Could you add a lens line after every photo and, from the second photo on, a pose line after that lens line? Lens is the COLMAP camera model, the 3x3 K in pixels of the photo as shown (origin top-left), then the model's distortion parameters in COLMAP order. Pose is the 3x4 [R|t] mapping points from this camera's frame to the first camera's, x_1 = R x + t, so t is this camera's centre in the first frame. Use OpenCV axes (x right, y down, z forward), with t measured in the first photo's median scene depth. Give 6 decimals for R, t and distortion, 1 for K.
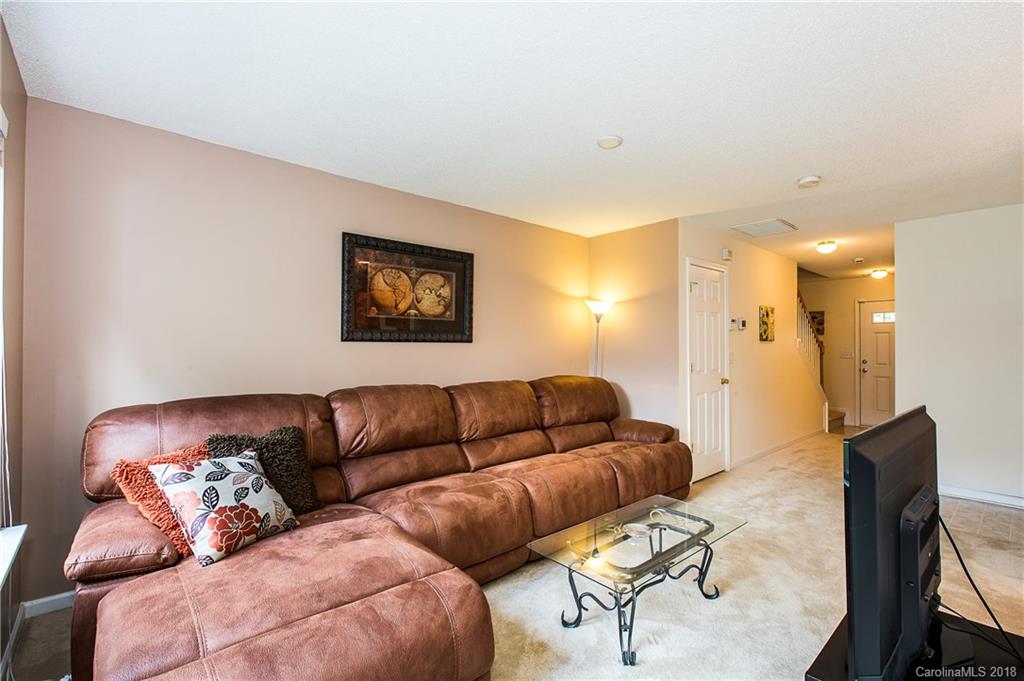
lens RADIAL K [[460.7, 0, 516.8], [0, 460.7, 342.2], [0, 0, 1]] dist [-0.001877, -0.000534]
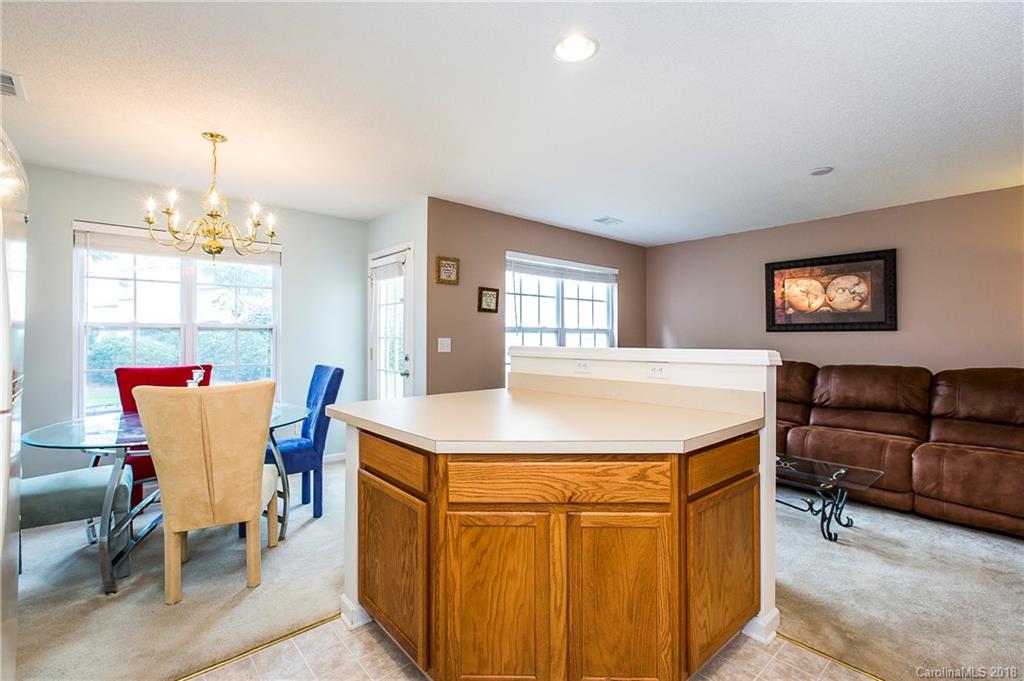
lens RADIAL K [[460.7, 0, 505.1], [0, 460.7, 332.5], [0, 0, 1]] dist [-0.001877, -0.000534]
pose [[-0.027920, -0.016808, -0.999469, 1.058147], [0.008665, 0.999817, -0.017056, 0.015509], [0.999573, -0.009137, -0.027769, 0.122541]]
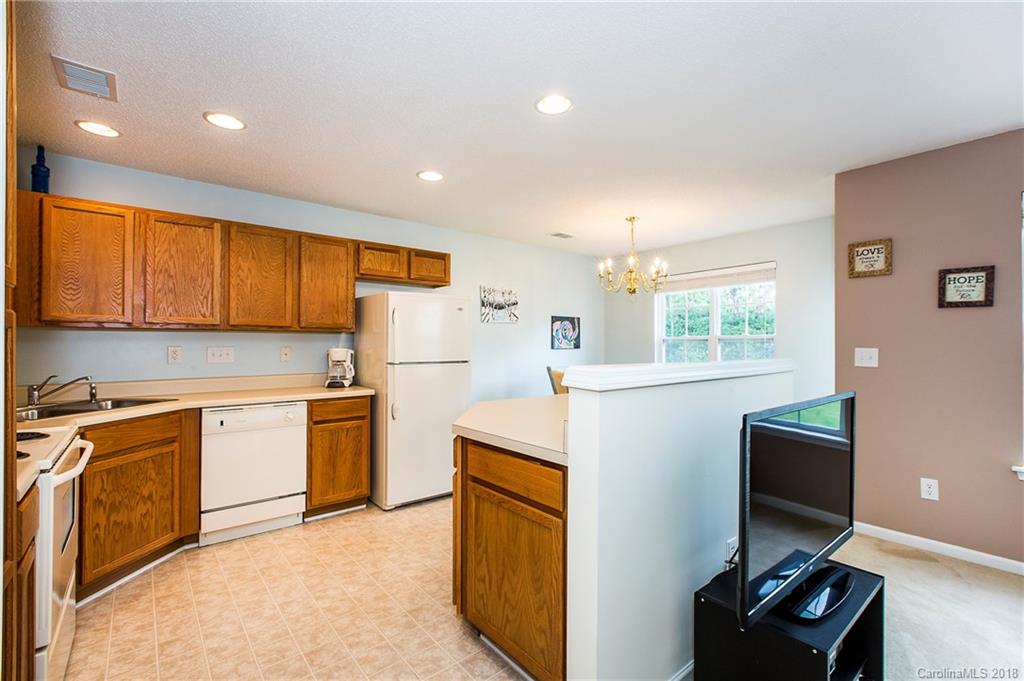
lens RADIAL K [[460.7, 0, 515.6], [0, 460.7, 339.1], [0, 0, 1]] dist [-0.001877, -0.000534]
pose [[-0.998931, -0.004763, 0.045973, 0.553029], [-0.005869, 0.999696, -0.023953, 0.015206], [-0.045845, -0.024197, -0.998655, 0.810066]]
